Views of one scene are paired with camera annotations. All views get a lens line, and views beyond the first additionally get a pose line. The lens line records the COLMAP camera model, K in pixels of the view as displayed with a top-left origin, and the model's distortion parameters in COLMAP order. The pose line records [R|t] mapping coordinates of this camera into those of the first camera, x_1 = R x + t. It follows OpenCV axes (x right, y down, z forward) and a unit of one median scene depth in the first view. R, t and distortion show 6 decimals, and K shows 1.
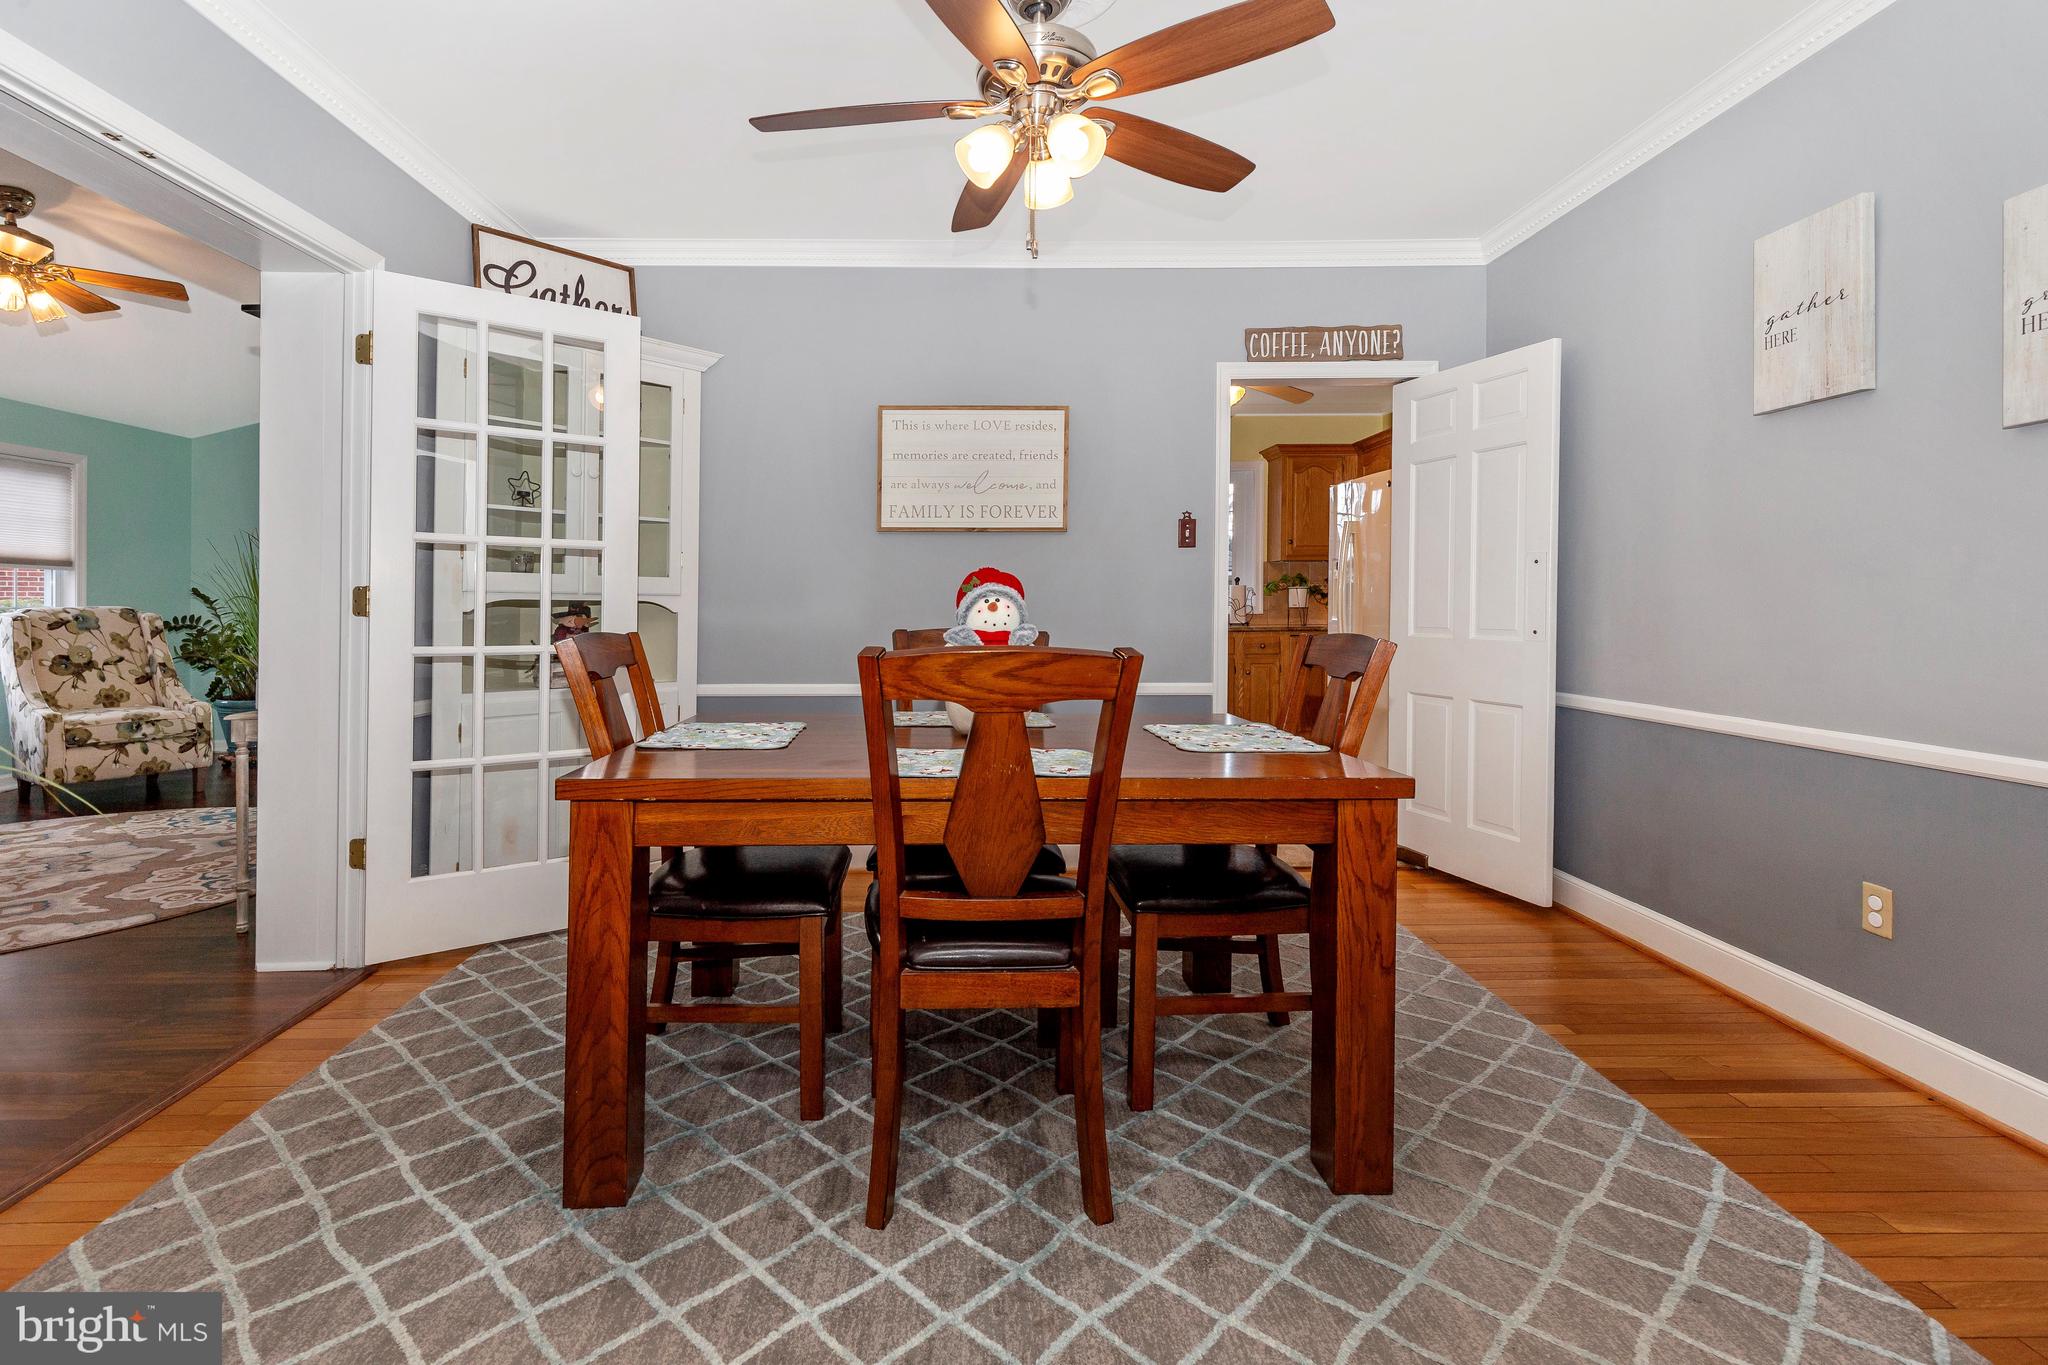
lens RADIAL K [[928.0, 0, 955.9], [0, 928.0, 612.8], [0, 0, 1]] dist [0.016167, -0.002957]
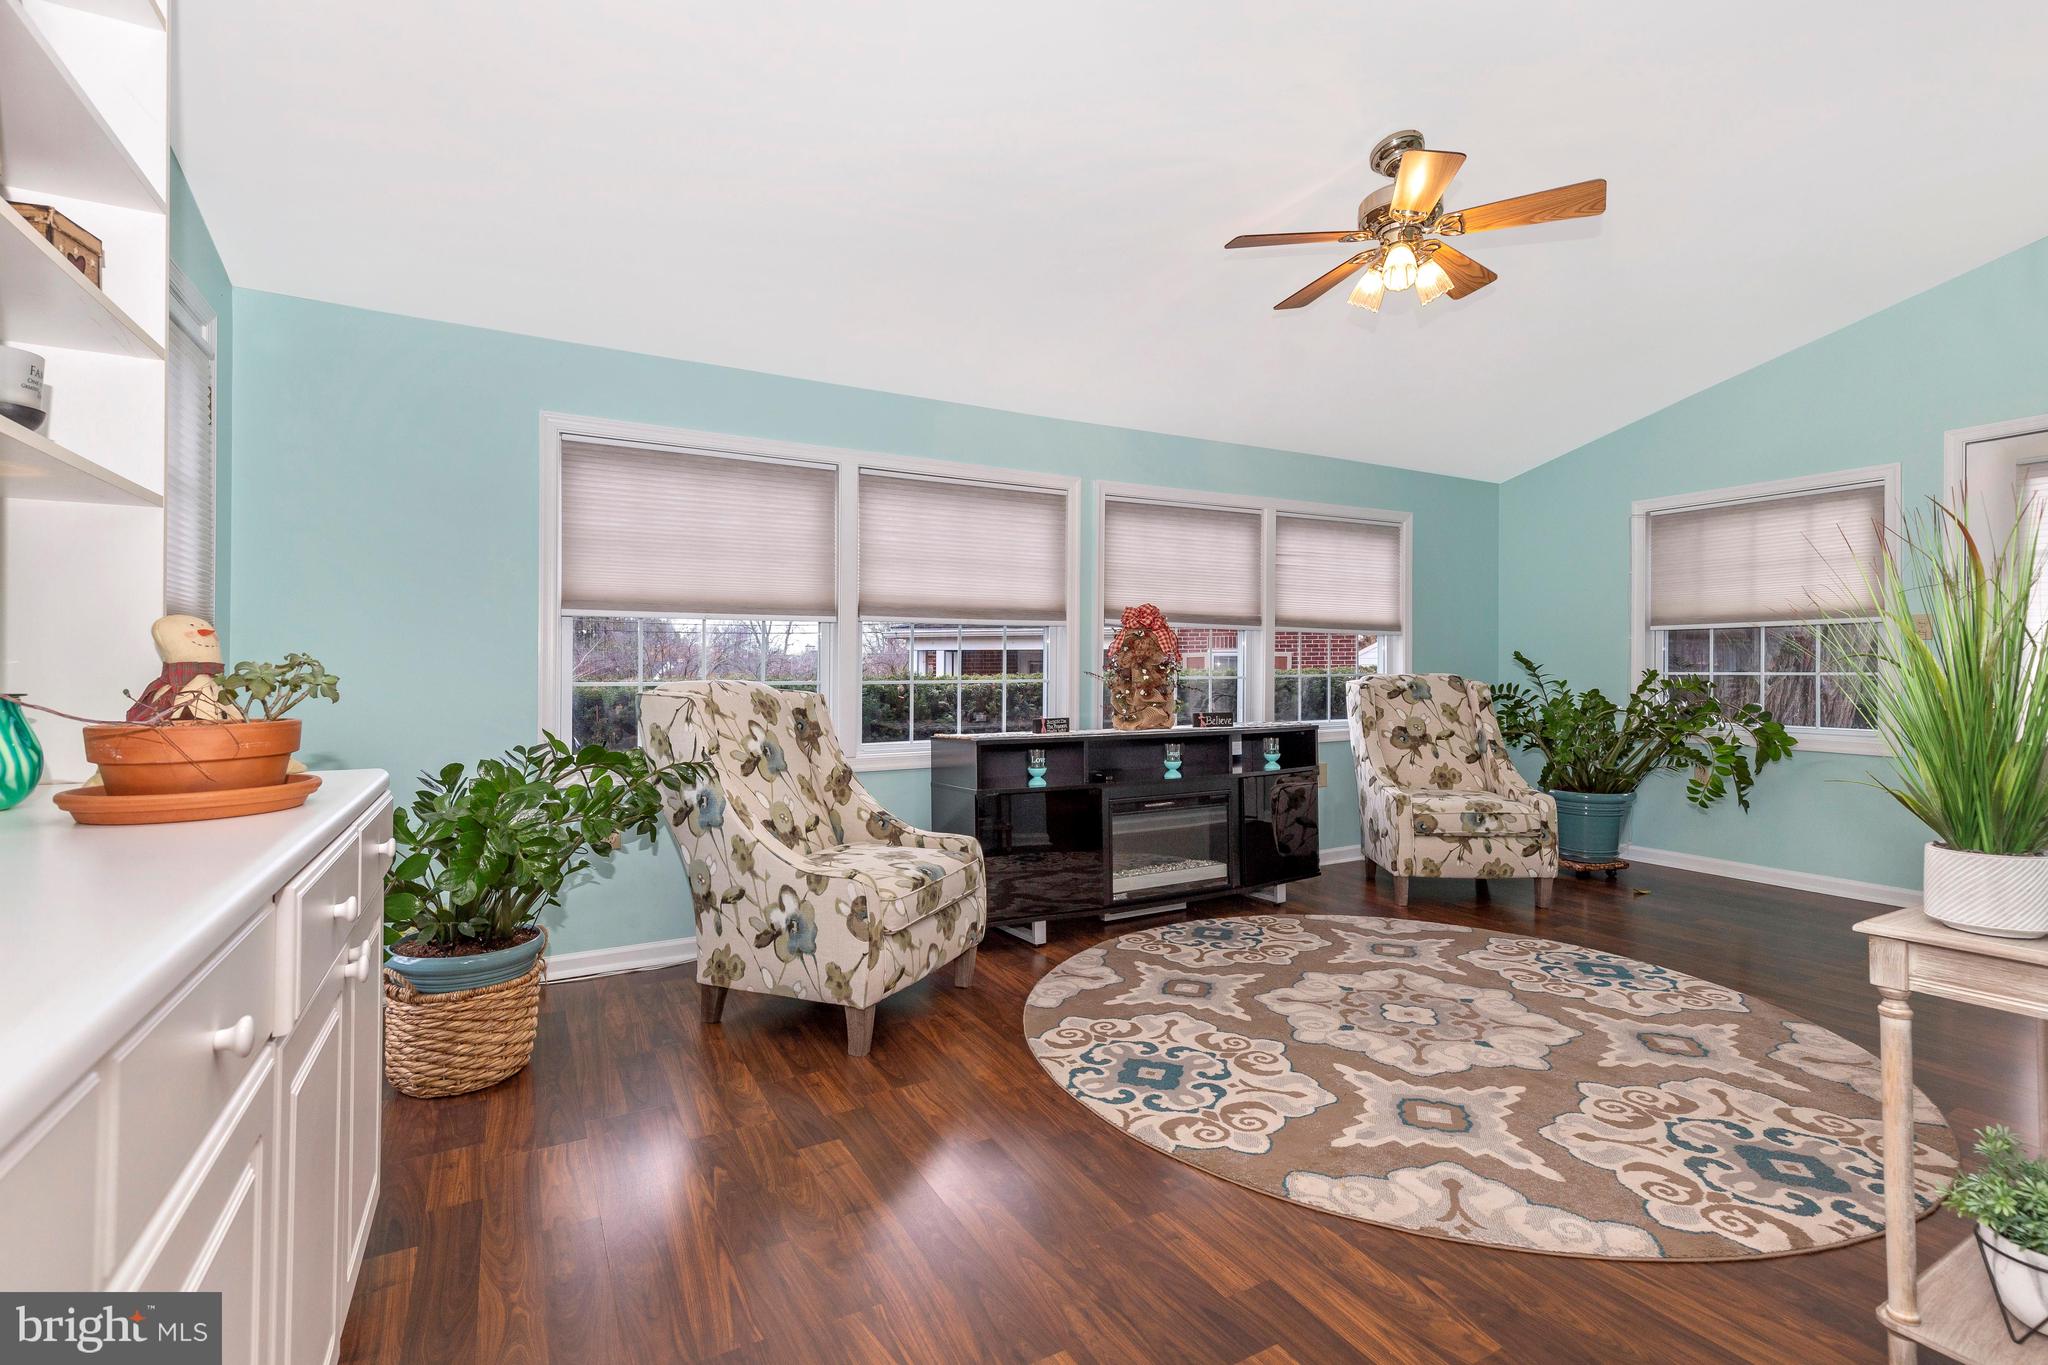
lens RADIAL K [[928.0, 0, 1017.7], [0, 928.0, 660.1], [0, 0, 1]] dist [0.016167, -0.002957]
pose [[0.469601, -0.014870, -0.882754, -0.327380], [-0.003901, 0.999813, -0.018917, -0.001006], [0.882870, 0.012328, 0.469455, 0.246284]]
